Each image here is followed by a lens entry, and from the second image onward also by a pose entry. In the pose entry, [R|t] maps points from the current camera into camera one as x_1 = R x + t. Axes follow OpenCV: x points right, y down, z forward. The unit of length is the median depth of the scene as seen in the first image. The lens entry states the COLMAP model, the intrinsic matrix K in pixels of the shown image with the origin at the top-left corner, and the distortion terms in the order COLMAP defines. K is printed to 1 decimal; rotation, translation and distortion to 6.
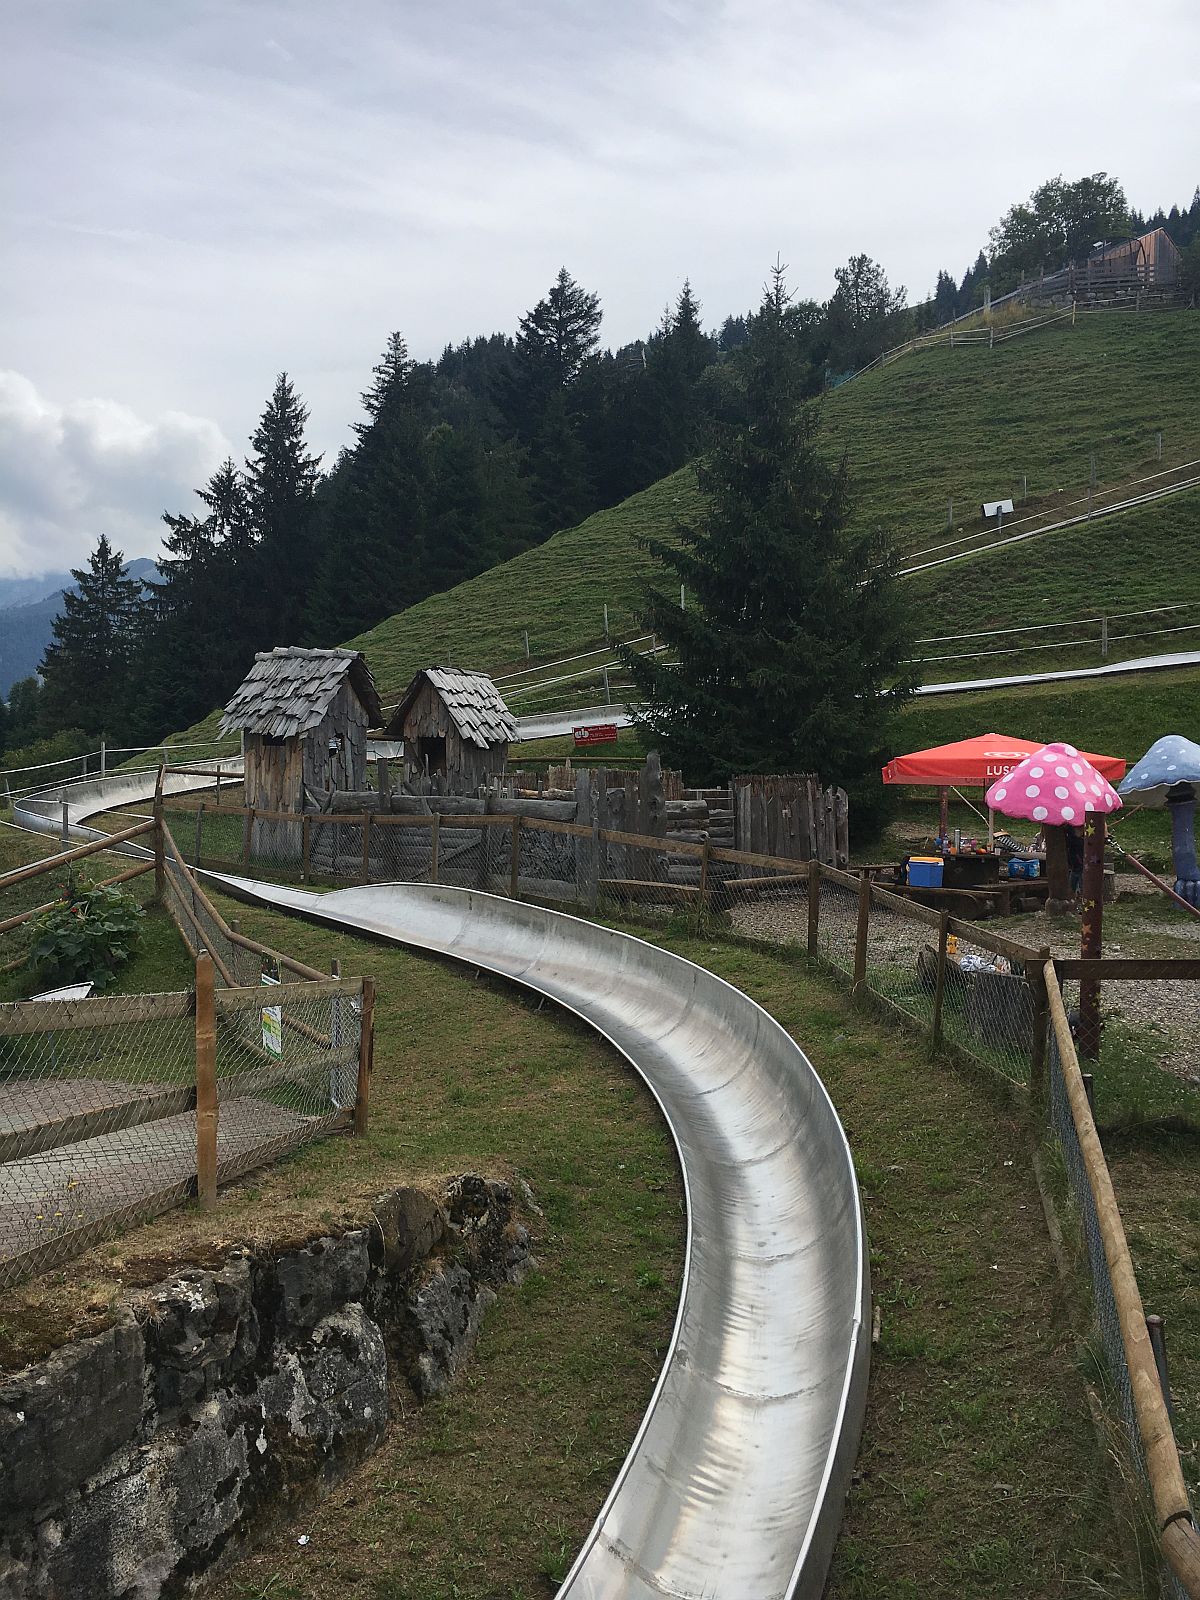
lens RADIAL K [[1357.8, 0, 606.1], [0, 1357.8, 794.0], [0, 0, 1]] dist [0.060542, 0.000977]
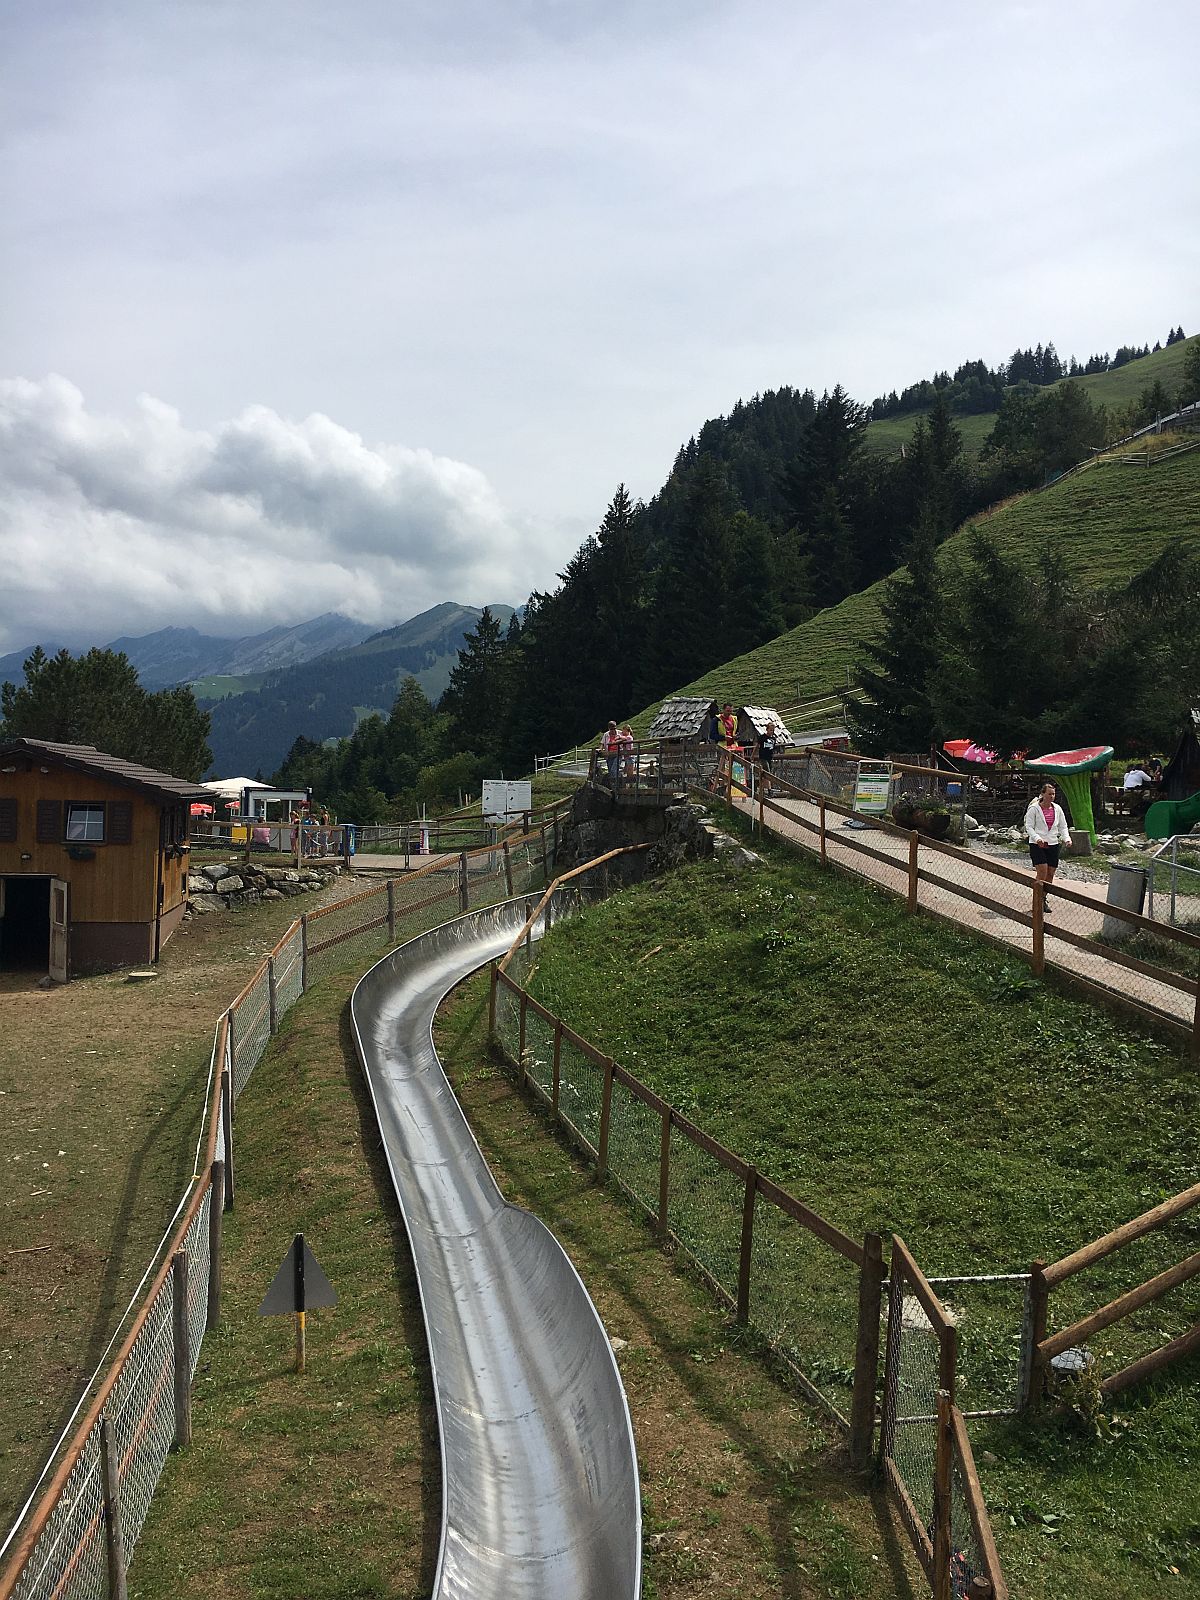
lens RADIAL K [[1357.8, 0, 607.1], [0, 1357.8, 806.5], [0, 0, 1]] dist [0.060542, 0.000977]
pose [[0.978827, 0.007918, -0.204536, 0.038023], [-0.011000, 0.999842, -0.013937, 0.039942], [0.204394, 0.015892, 0.978760, -0.469360]]
